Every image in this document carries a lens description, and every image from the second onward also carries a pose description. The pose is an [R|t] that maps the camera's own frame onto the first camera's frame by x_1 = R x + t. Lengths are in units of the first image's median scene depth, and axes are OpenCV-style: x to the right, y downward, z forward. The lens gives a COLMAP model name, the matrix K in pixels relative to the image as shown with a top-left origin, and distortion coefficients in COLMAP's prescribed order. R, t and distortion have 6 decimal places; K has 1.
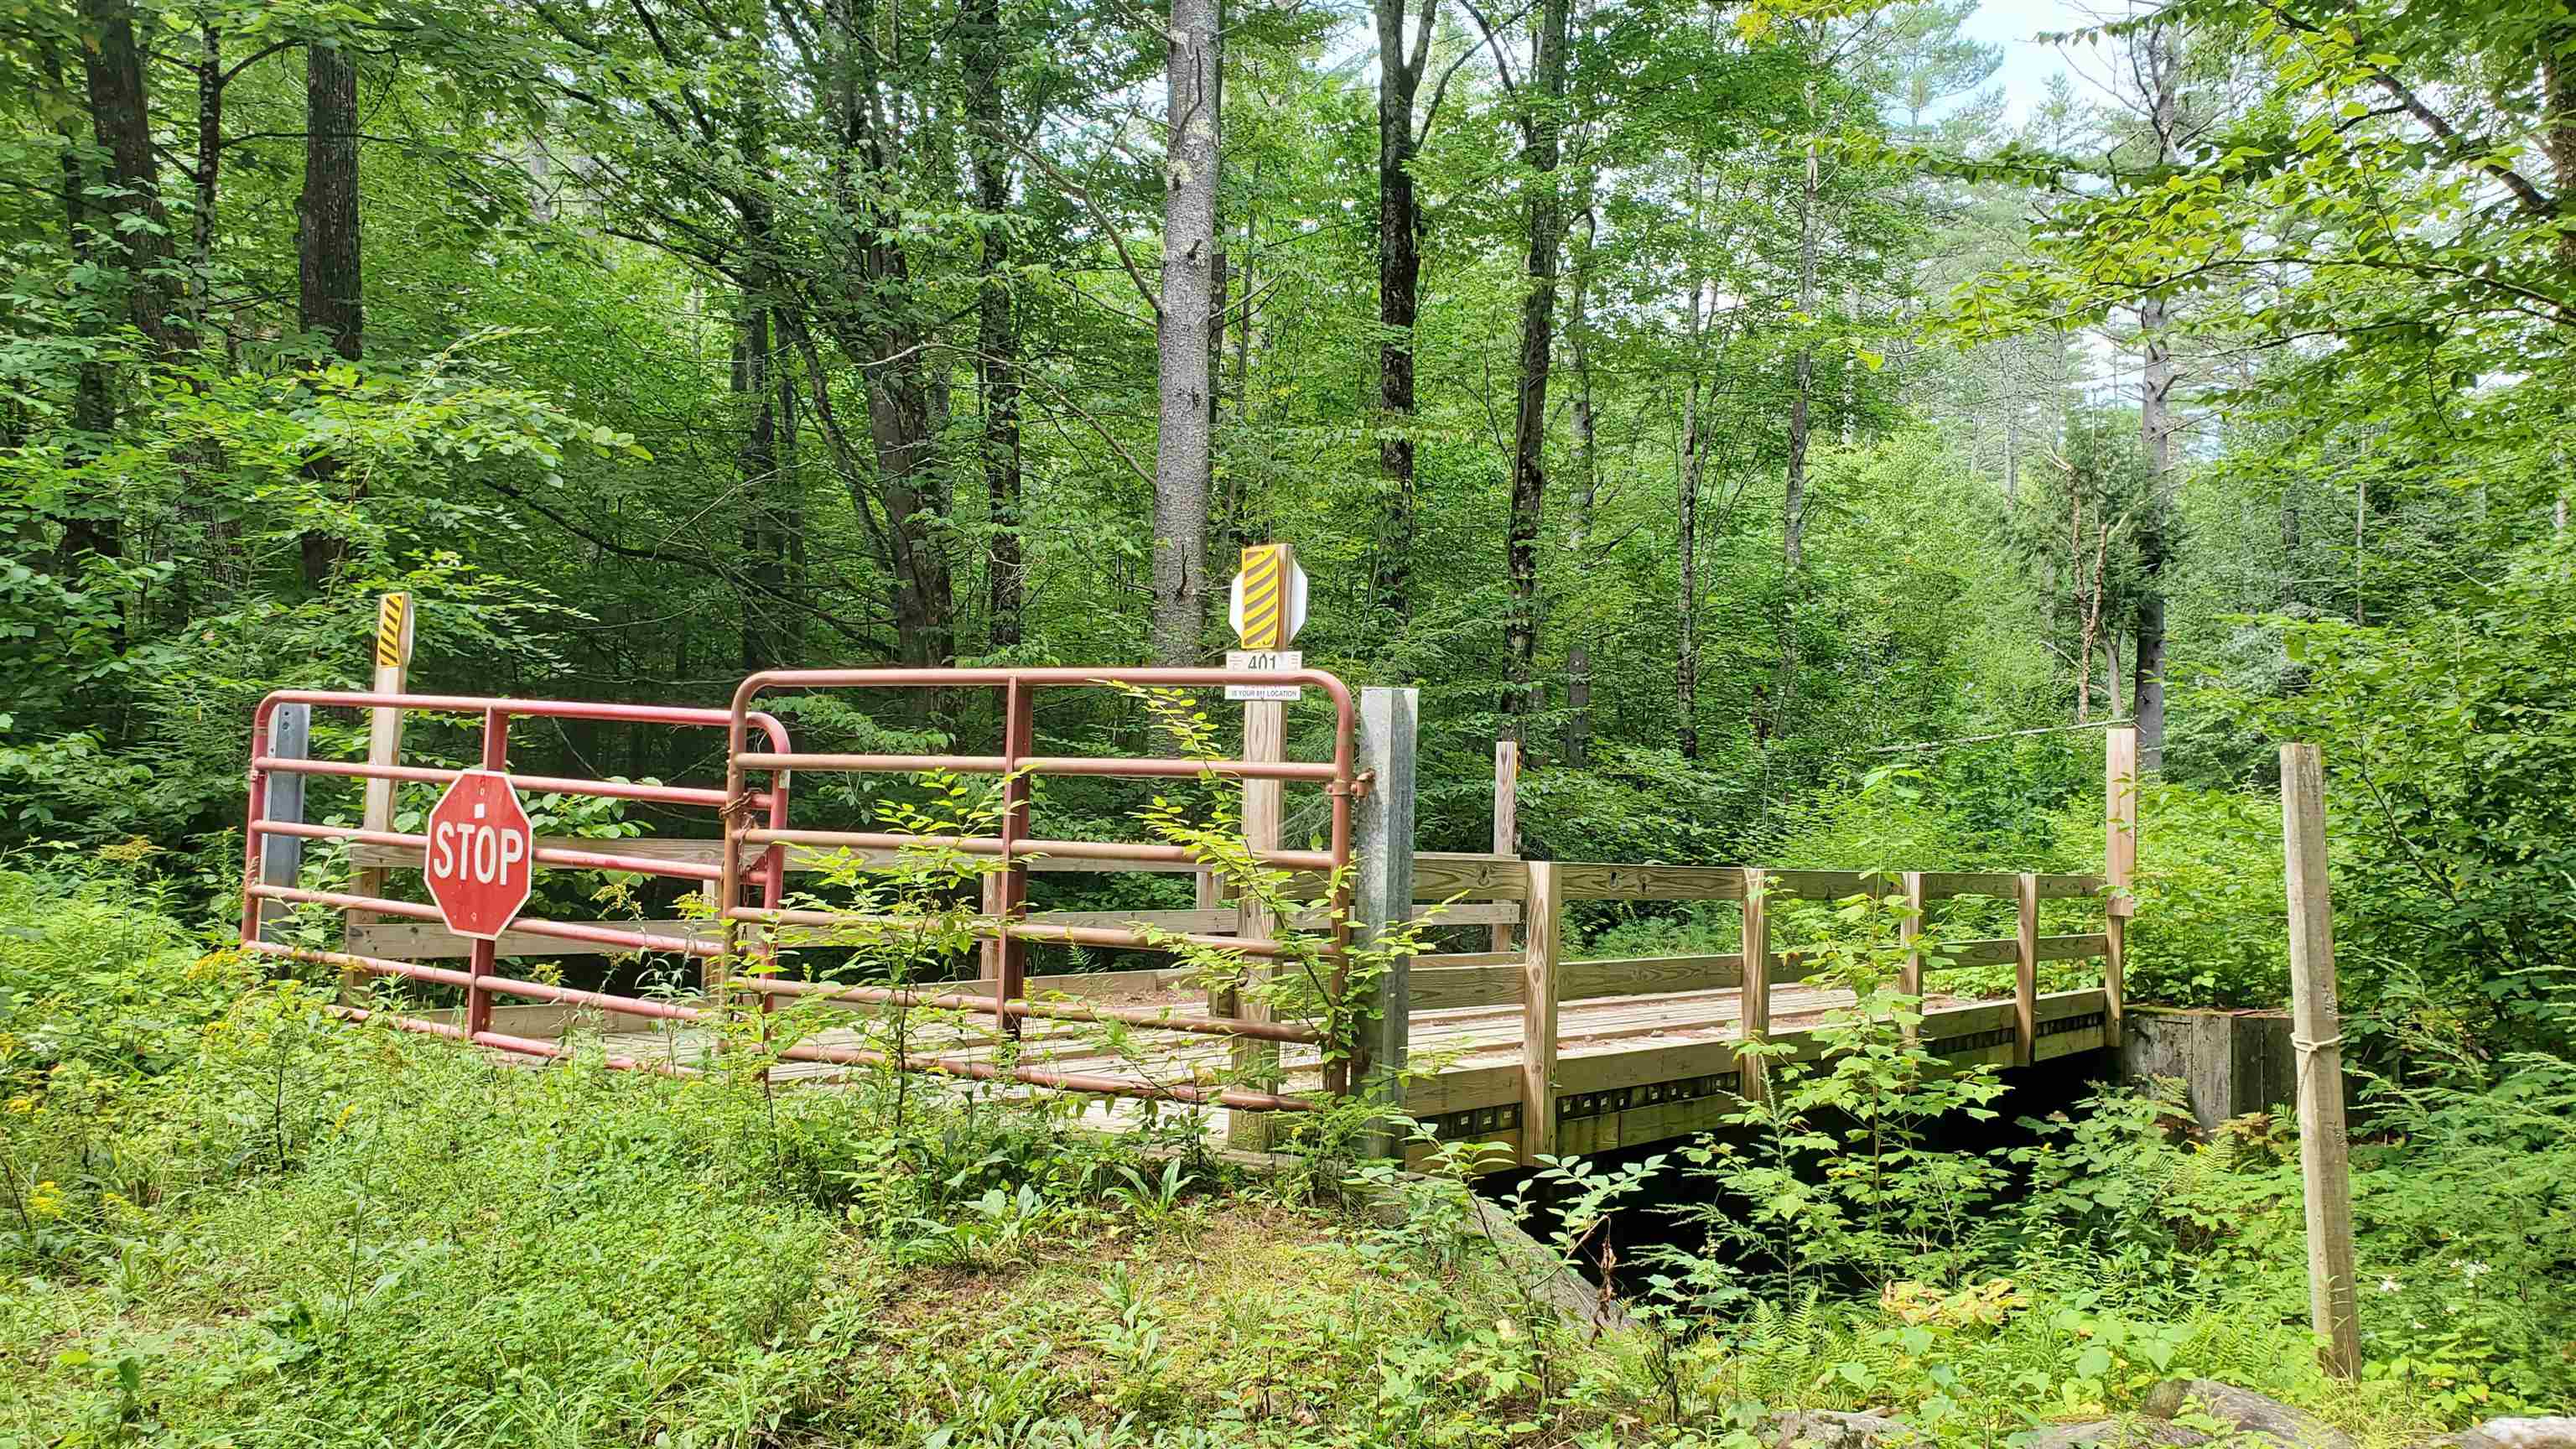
lens RADIAL K [[2222.4, 0, 1288.0], [0, 2222.4, 724.5], [0, 0, 1]] dist [0.005343, 0.001854]
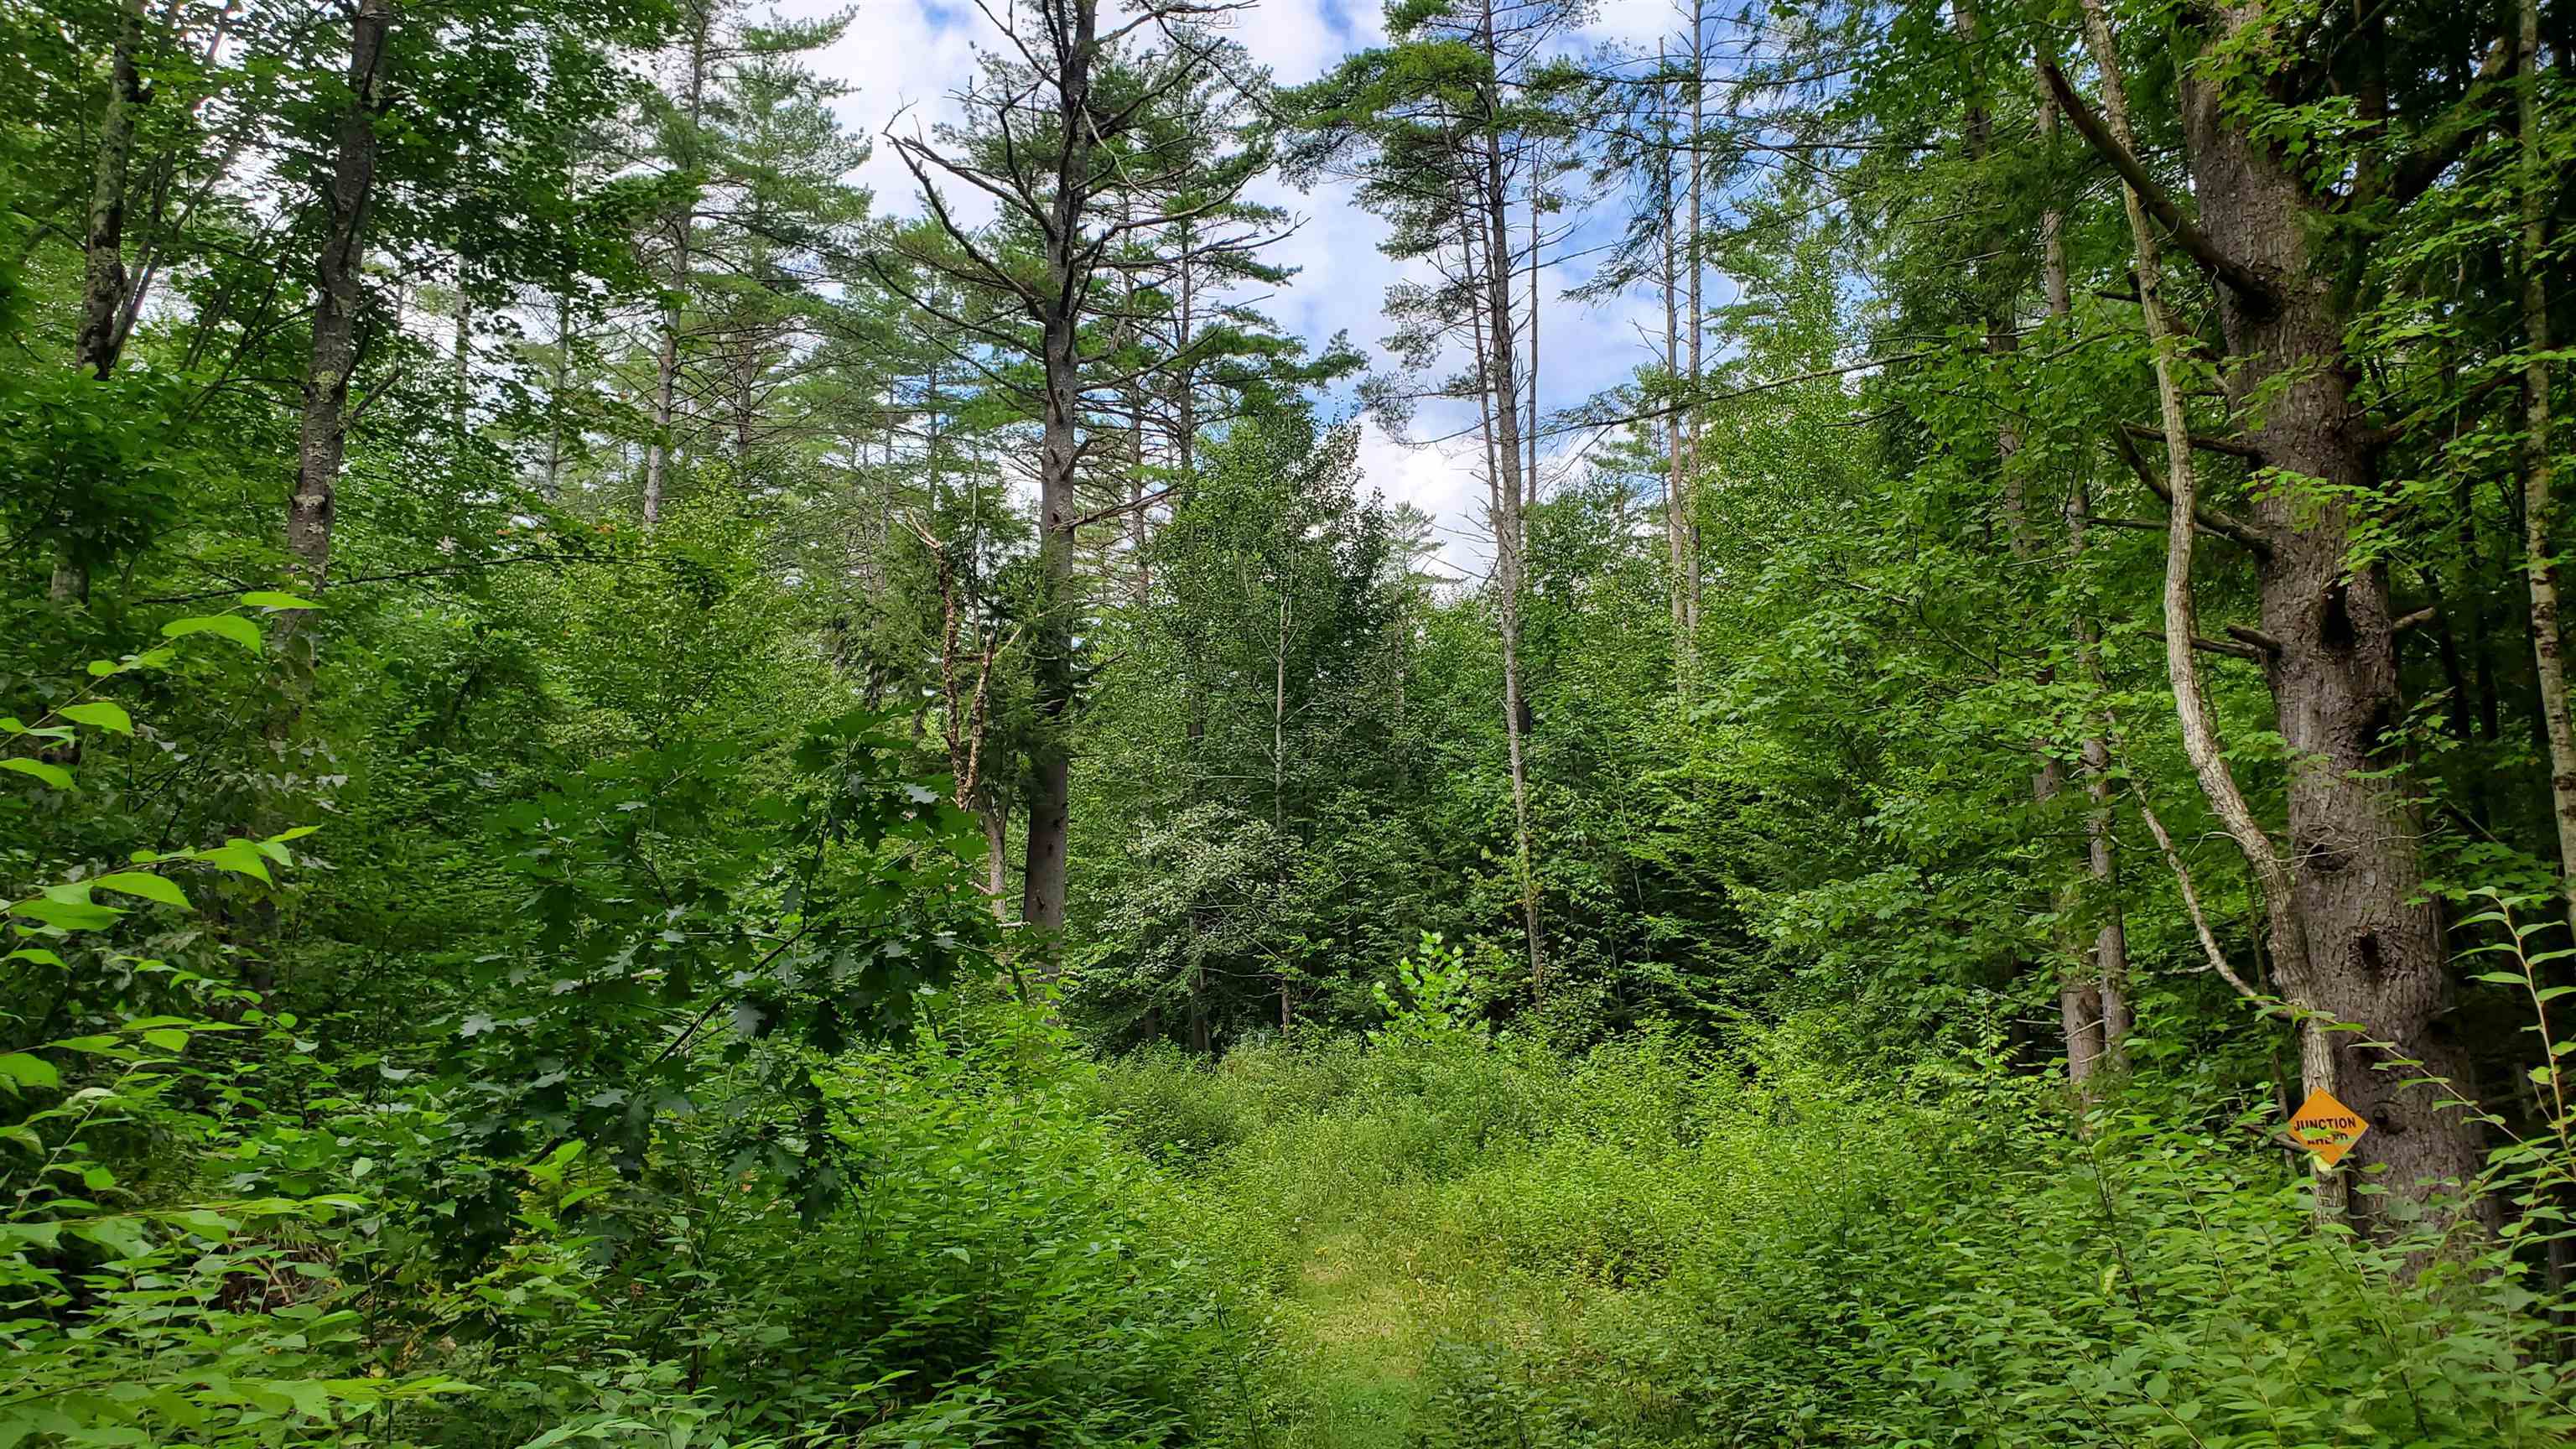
lens RADIAL K [[2222.4, 0, 1288.0], [0, 2222.4, 724.5], [0, 0, 1]] dist [0.005343, 0.001854]
pose [[0.880248, 0.055667, 0.471237, 0.129766], [0.000838, 0.992911, -0.118858, 0.015318], [-0.474513, 0.105019, 0.873962, 0.367434]]
